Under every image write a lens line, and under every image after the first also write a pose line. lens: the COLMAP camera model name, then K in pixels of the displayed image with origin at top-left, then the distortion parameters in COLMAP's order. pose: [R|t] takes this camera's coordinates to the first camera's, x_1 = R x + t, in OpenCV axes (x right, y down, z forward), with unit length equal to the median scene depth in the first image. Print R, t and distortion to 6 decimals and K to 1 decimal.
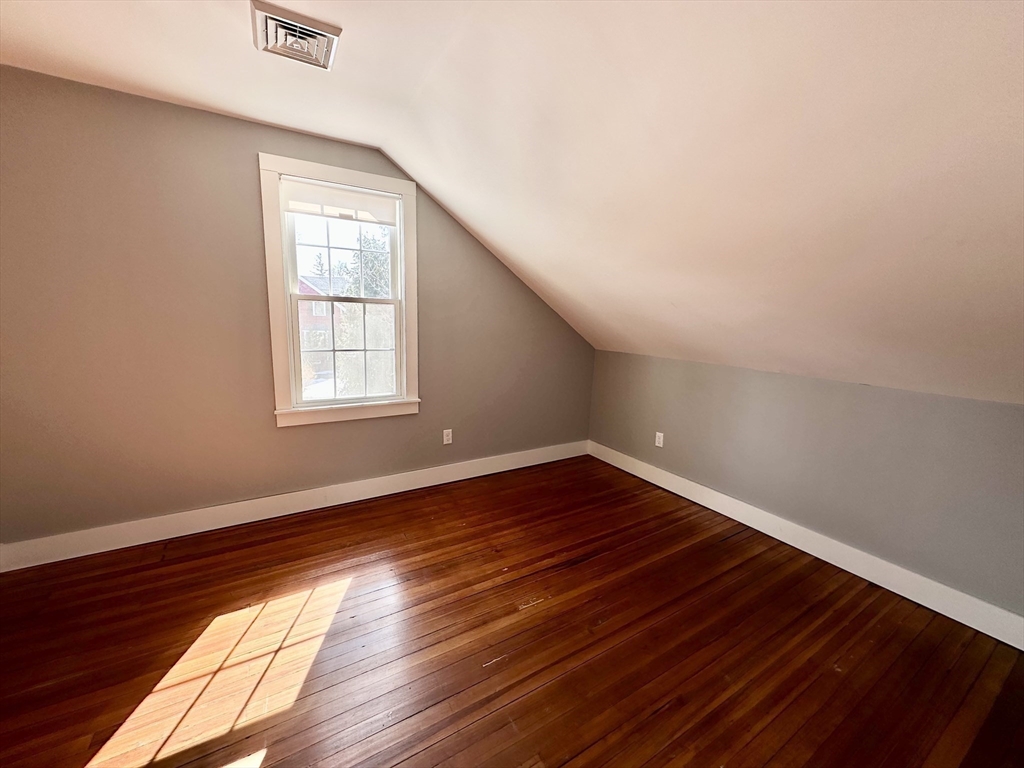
lens RADIAL K [[407.0, 0, 520.5], [0, 407.0, 383.8], [0, 0, 1]] dist [-0.002040, 0.000624]
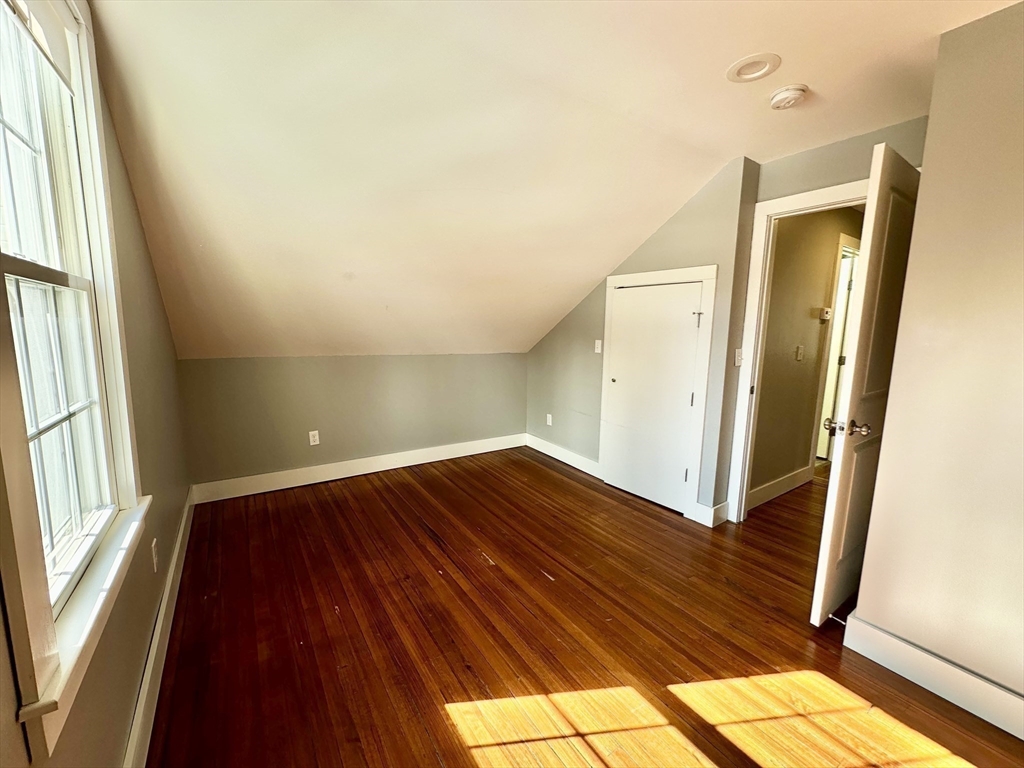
lens RADIAL K [[407.0, 0, 502.3], [0, 407.0, 376.8], [0, 0, 1]] dist [-0.002040, 0.000624]
pose [[-0.044779, -0.150231, 0.987636, -0.804816], [0.137147, 0.978343, 0.155035, -0.127370], [-0.989538, 0.142394, -0.023205, 0.665030]]
